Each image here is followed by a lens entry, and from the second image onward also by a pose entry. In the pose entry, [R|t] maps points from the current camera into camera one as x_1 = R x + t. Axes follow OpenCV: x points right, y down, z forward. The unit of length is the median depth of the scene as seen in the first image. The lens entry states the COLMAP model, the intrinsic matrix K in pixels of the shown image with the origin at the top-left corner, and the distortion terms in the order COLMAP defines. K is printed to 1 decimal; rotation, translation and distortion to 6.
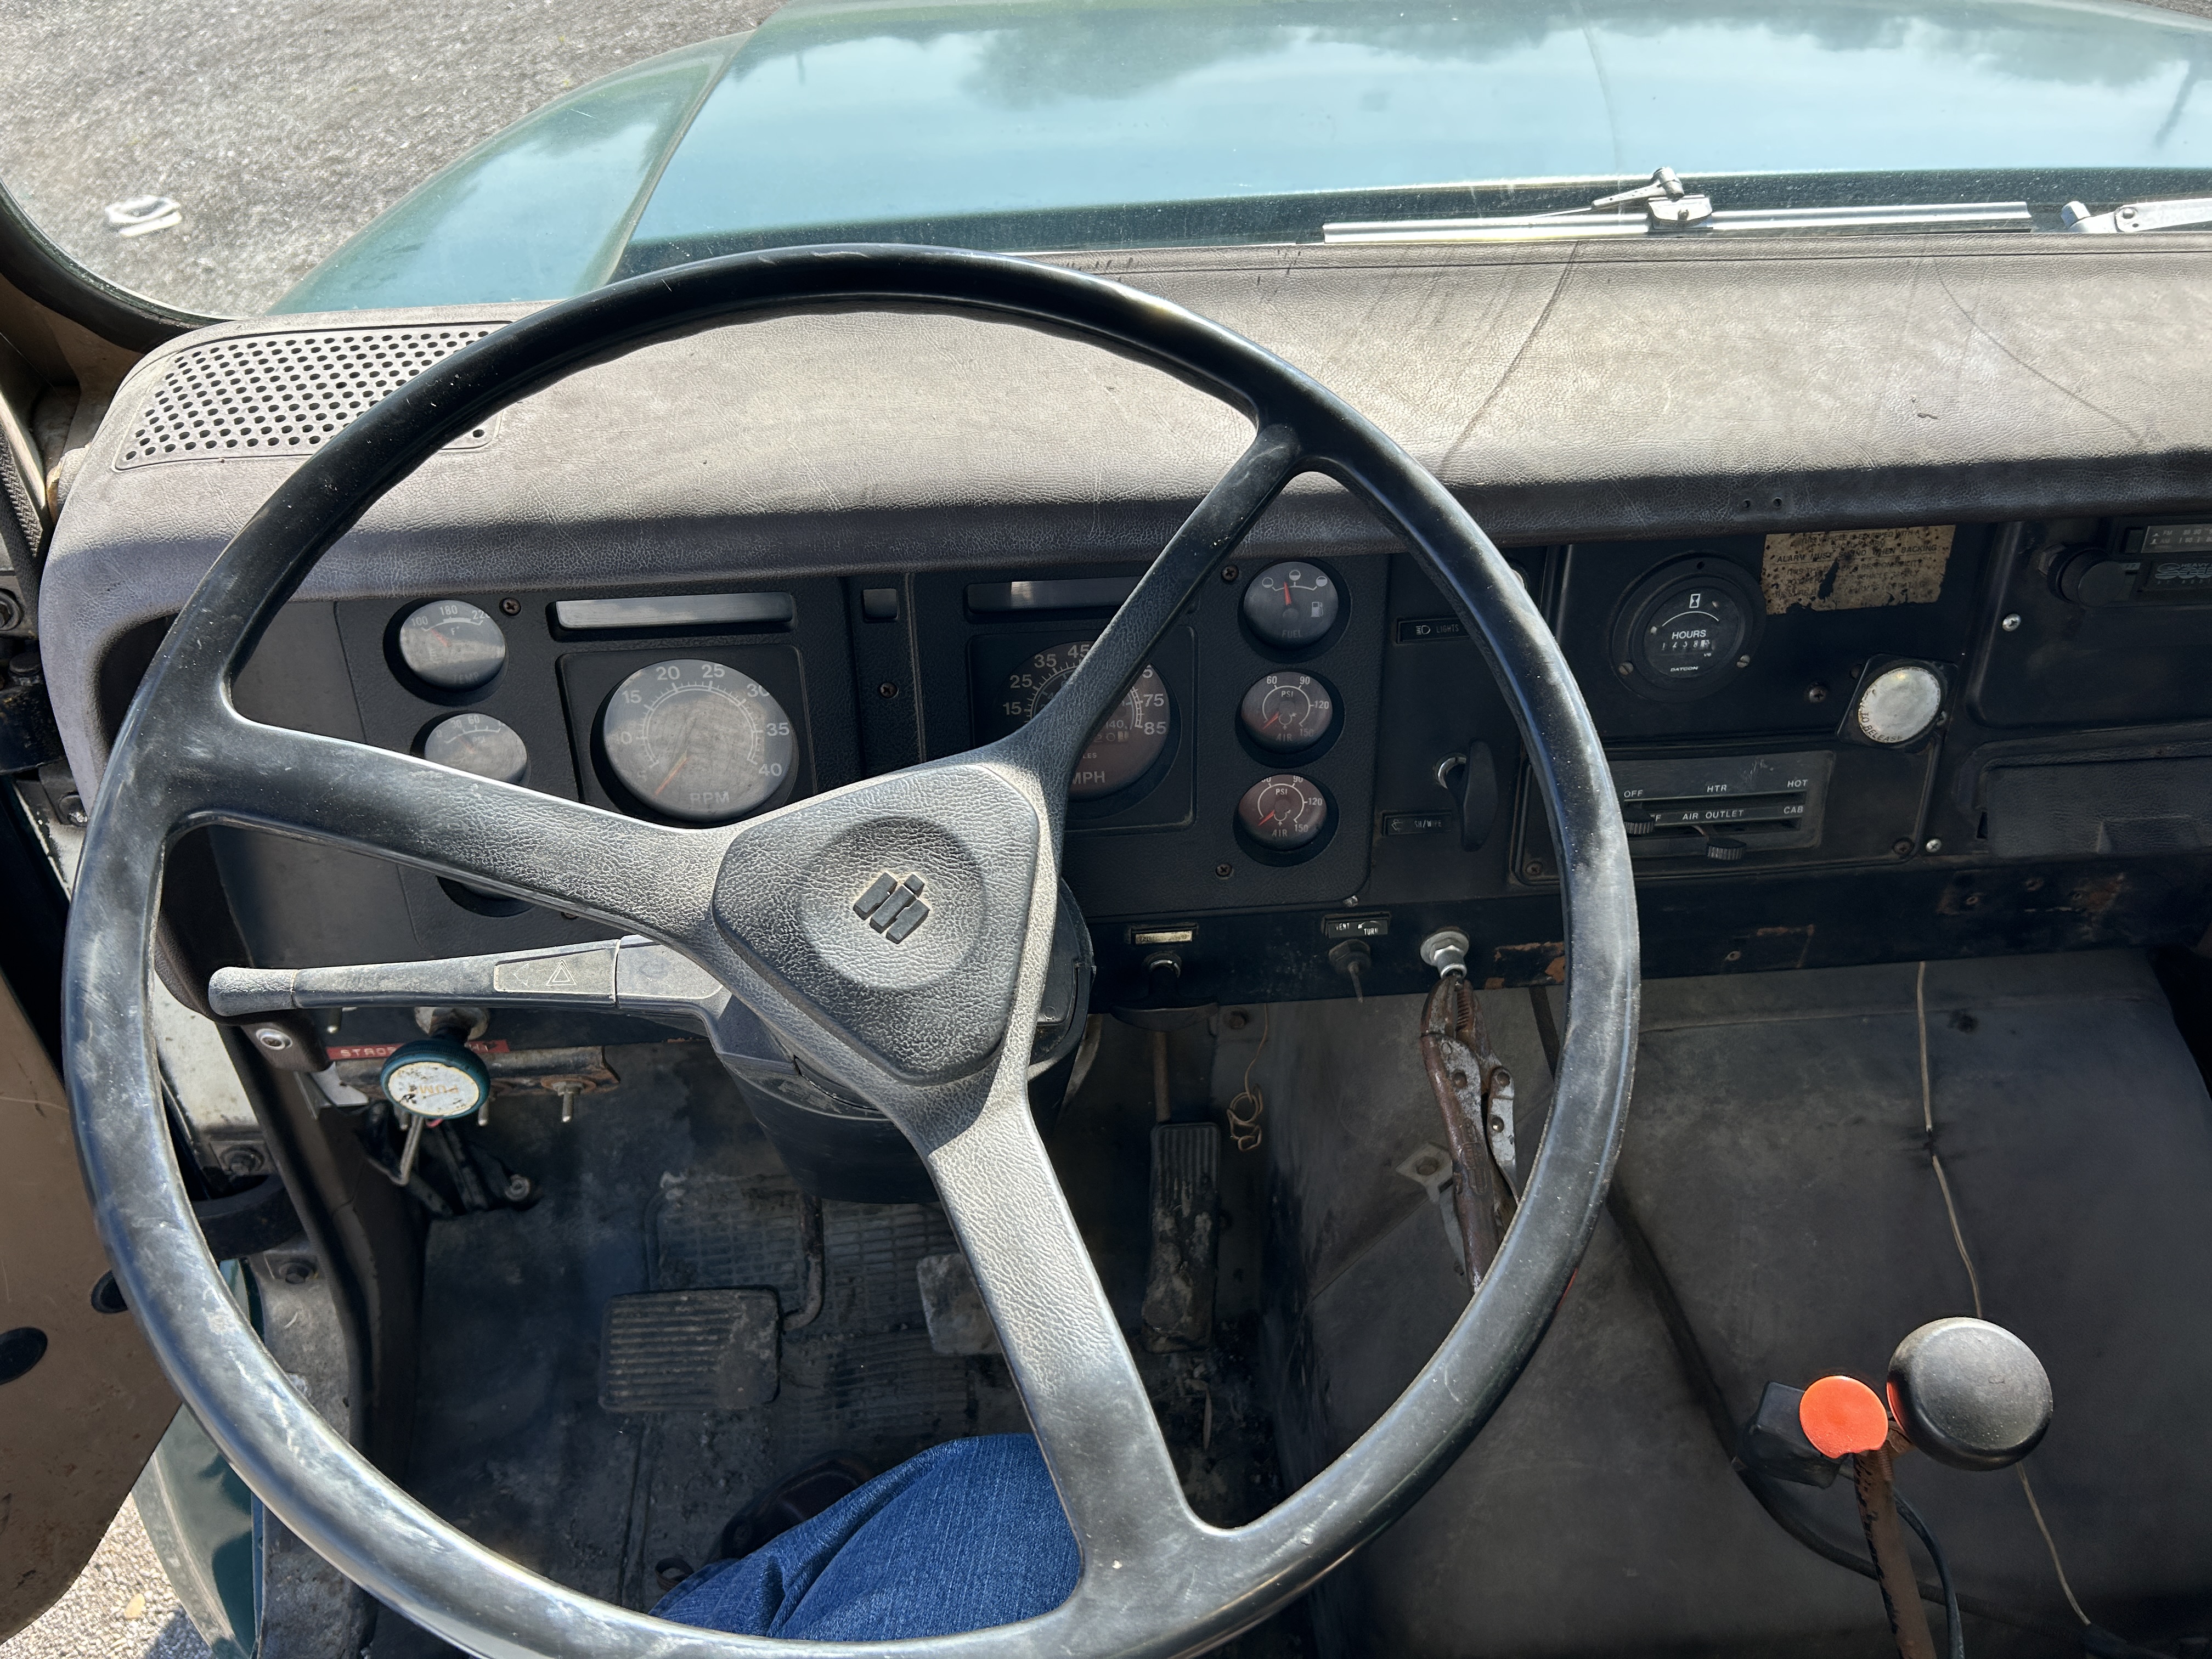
lens RADIAL K [[1668.1, 0, 1096.4], [0, 1668.1, 814.4], [0, 0, 1]] dist [0.054529, -0.060490]
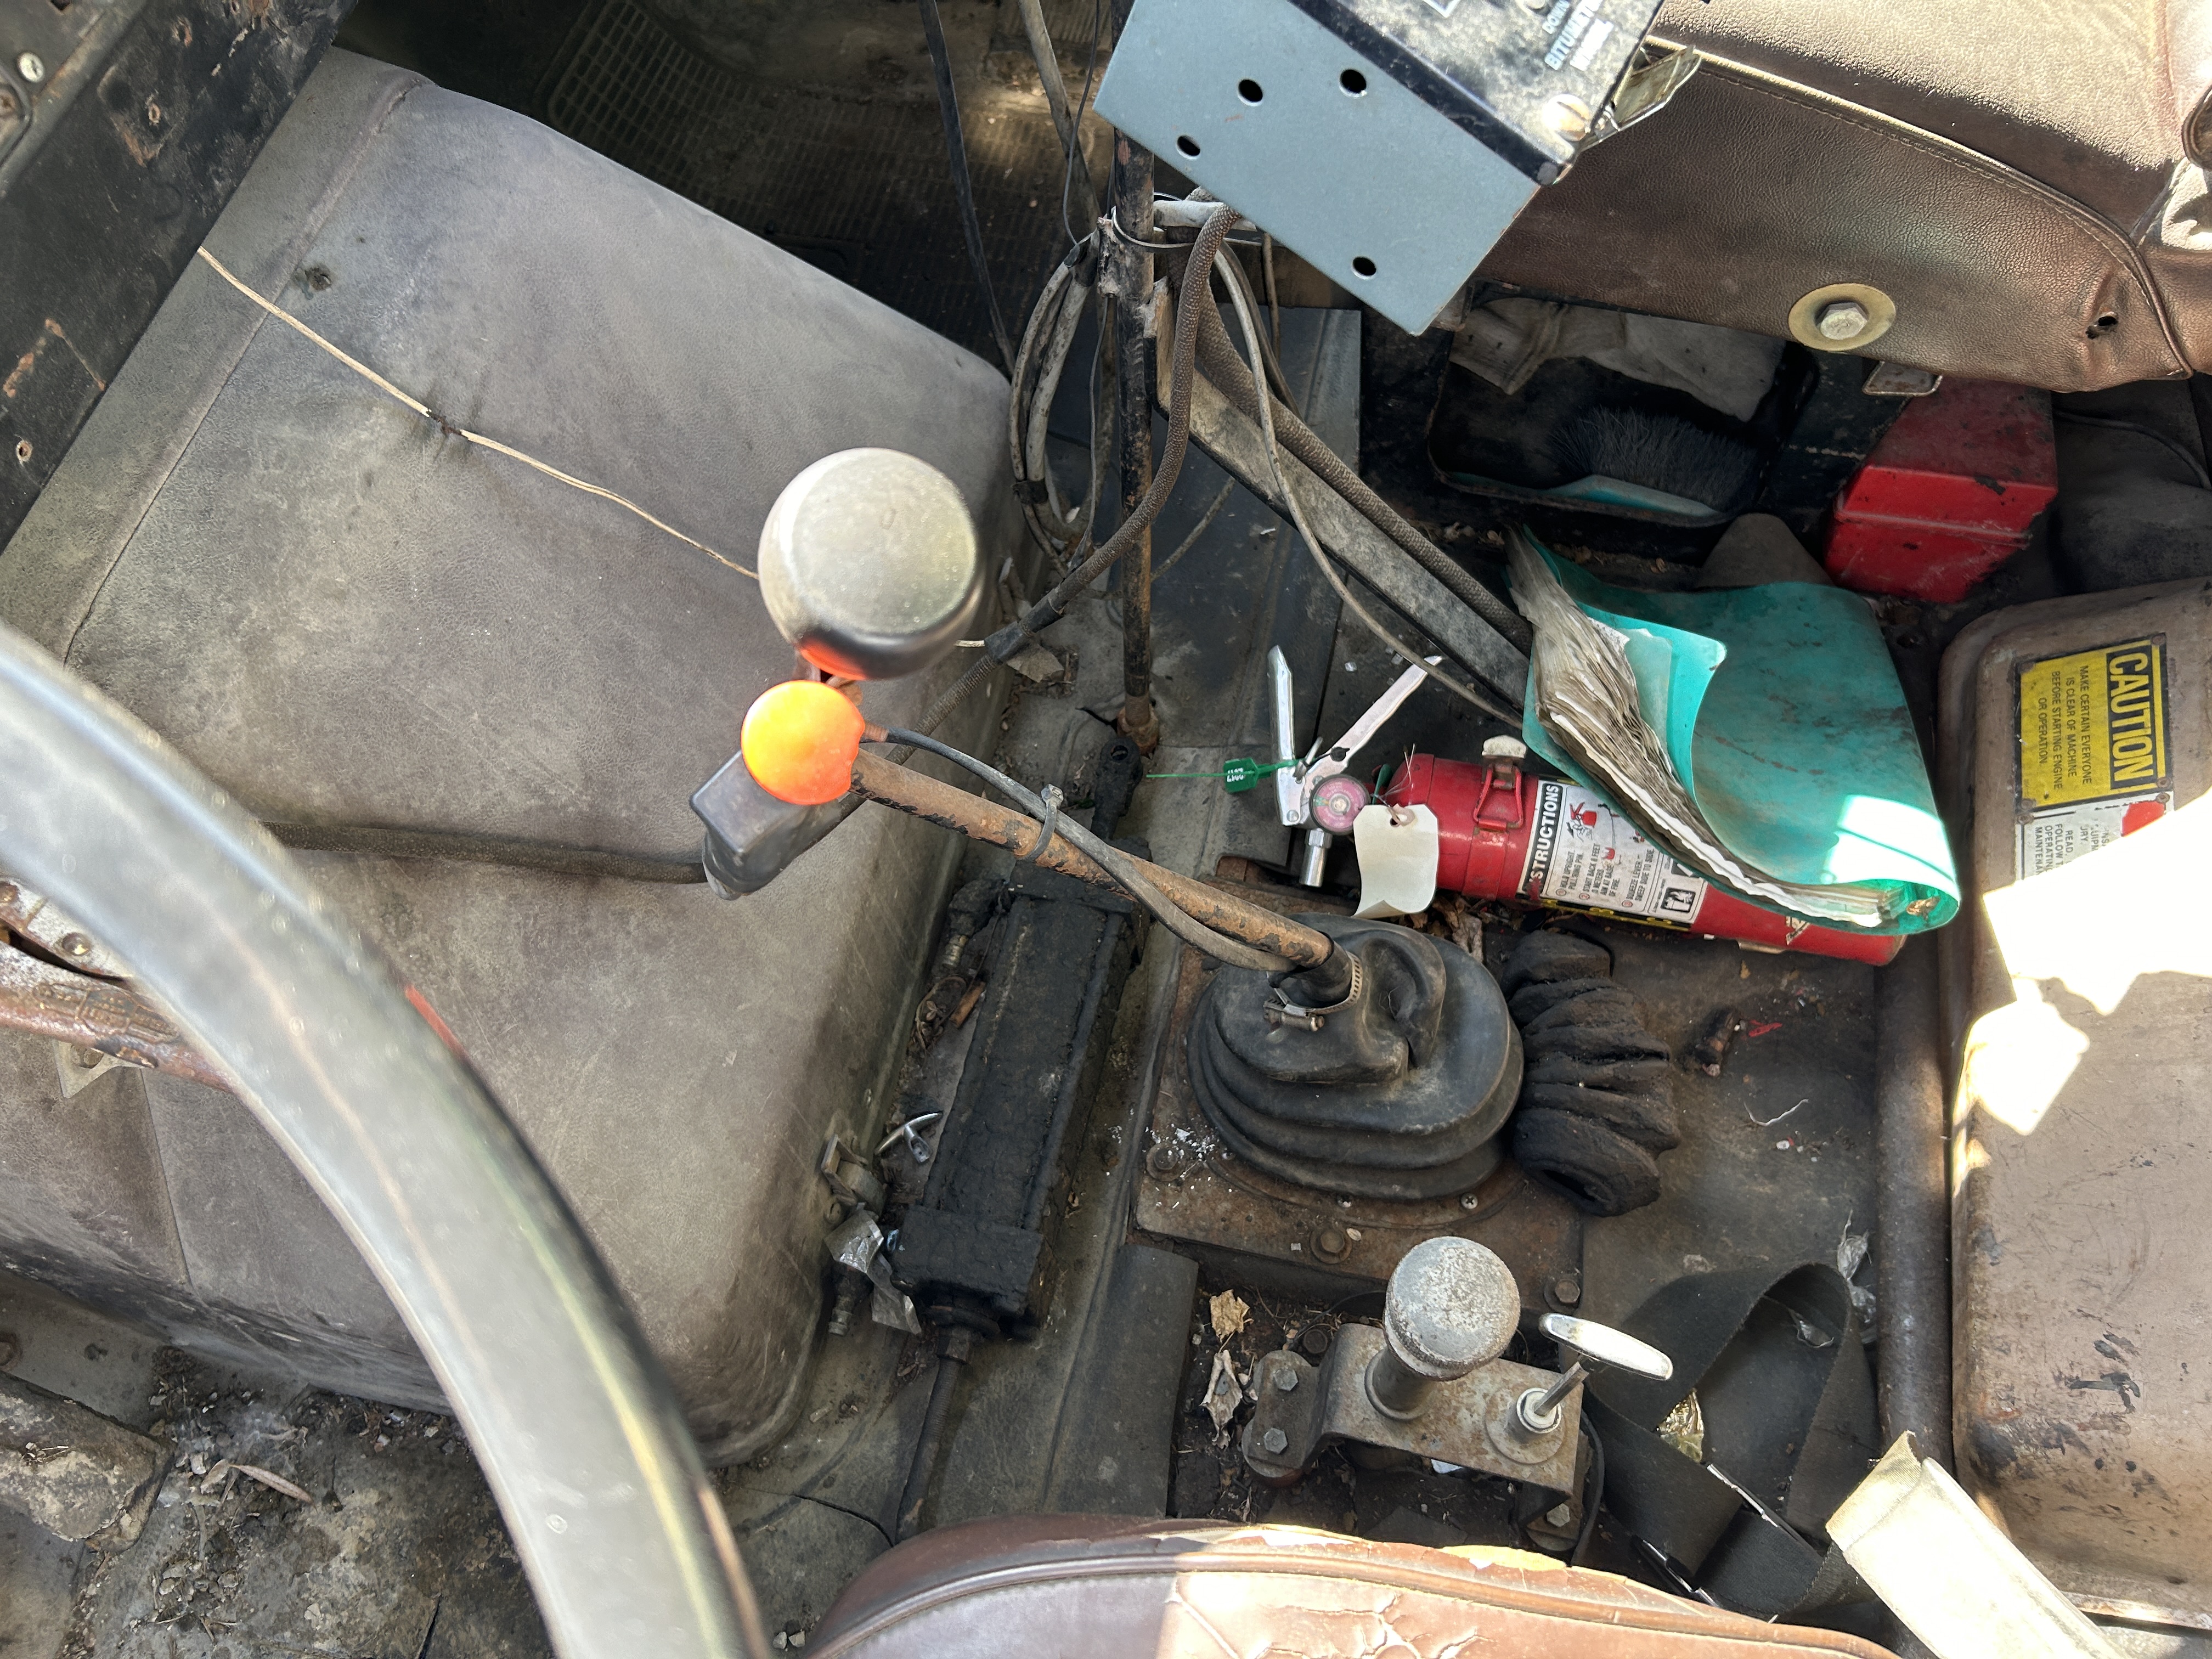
lens RADIAL K [[1668.1, 0, 1099.4], [0, 1668.1, 836.3], [0, 0, 1]] dist [0.054529, -0.060490]
pose [[0.295249, -0.844555, 0.446715, 0.105079], [0.633305, 0.523082, 0.570360, 0.053374], [-0.715369, 0.114509, 0.689300, 0.320024]]
